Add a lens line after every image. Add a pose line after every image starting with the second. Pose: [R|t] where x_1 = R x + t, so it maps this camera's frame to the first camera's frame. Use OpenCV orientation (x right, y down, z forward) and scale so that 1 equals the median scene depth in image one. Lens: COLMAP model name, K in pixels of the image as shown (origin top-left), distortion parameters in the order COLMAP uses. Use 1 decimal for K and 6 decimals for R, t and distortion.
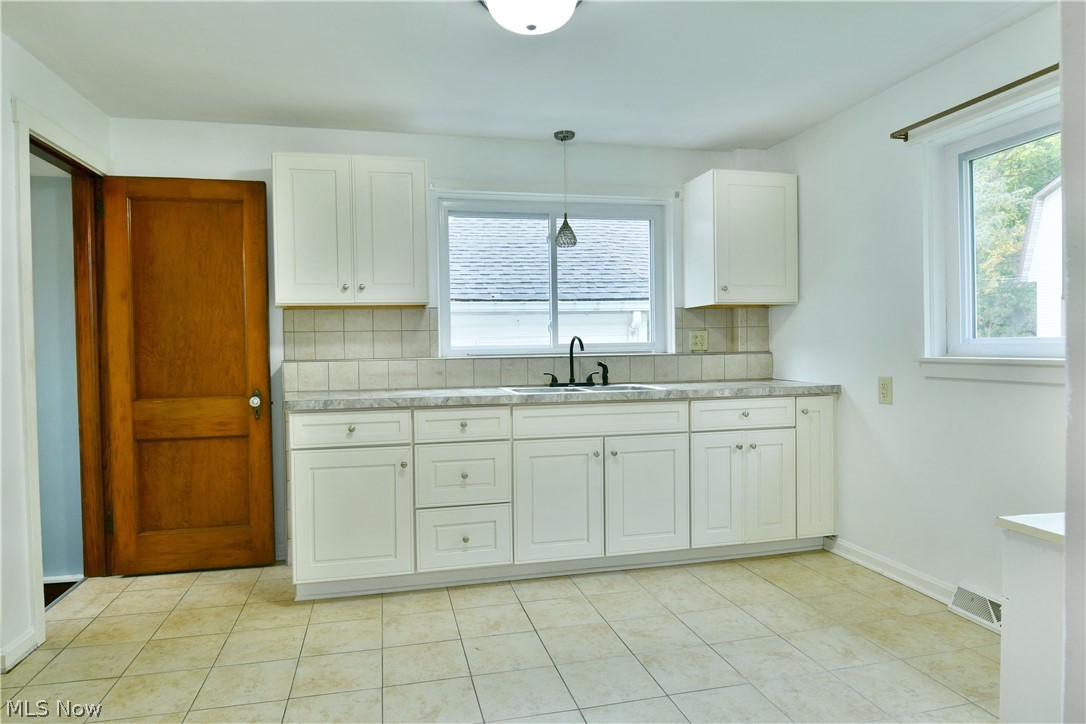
lens RADIAL K [[666.0, 0, 545.6], [0, 666.0, 368.2], [0, 0, 1]] dist [-0.016882, -0.000956]
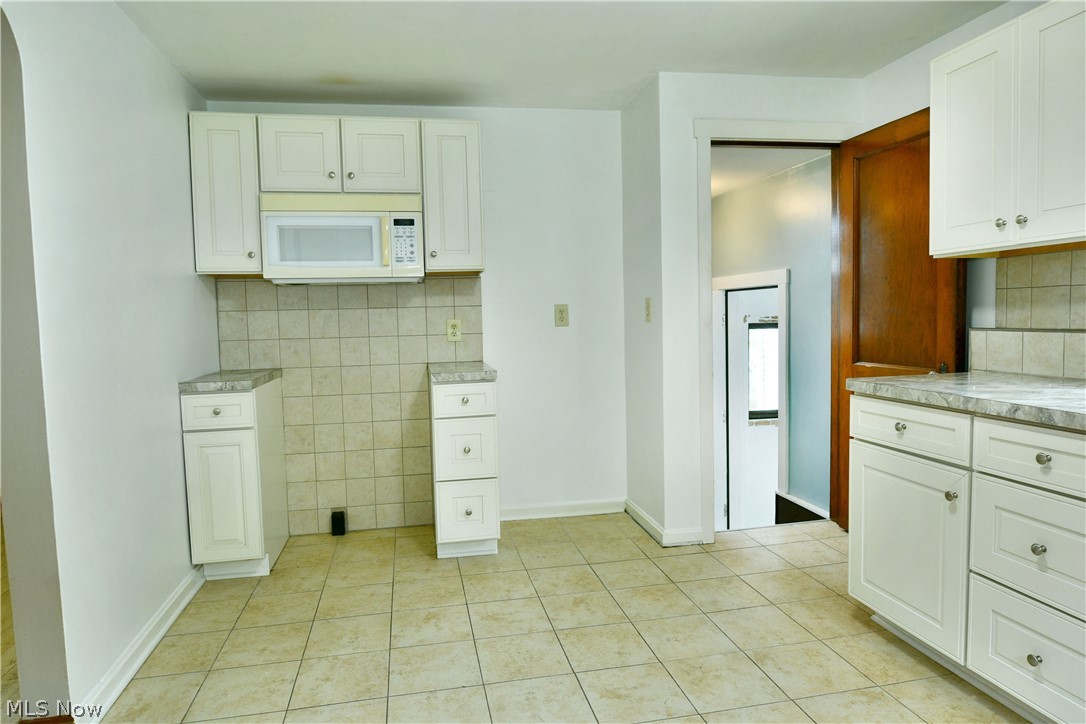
lens RADIAL K [[666.0, 0, 543.4], [0, 666.0, 366.9], [0, 0, 1]] dist [-0.016882, -0.000956]
pose [[-0.049788, 0.094493, -0.994280, 0.437400], [-0.007316, 0.995453, 0.094971, -0.039971], [0.998733, 0.012002, -0.048870, 0.622822]]
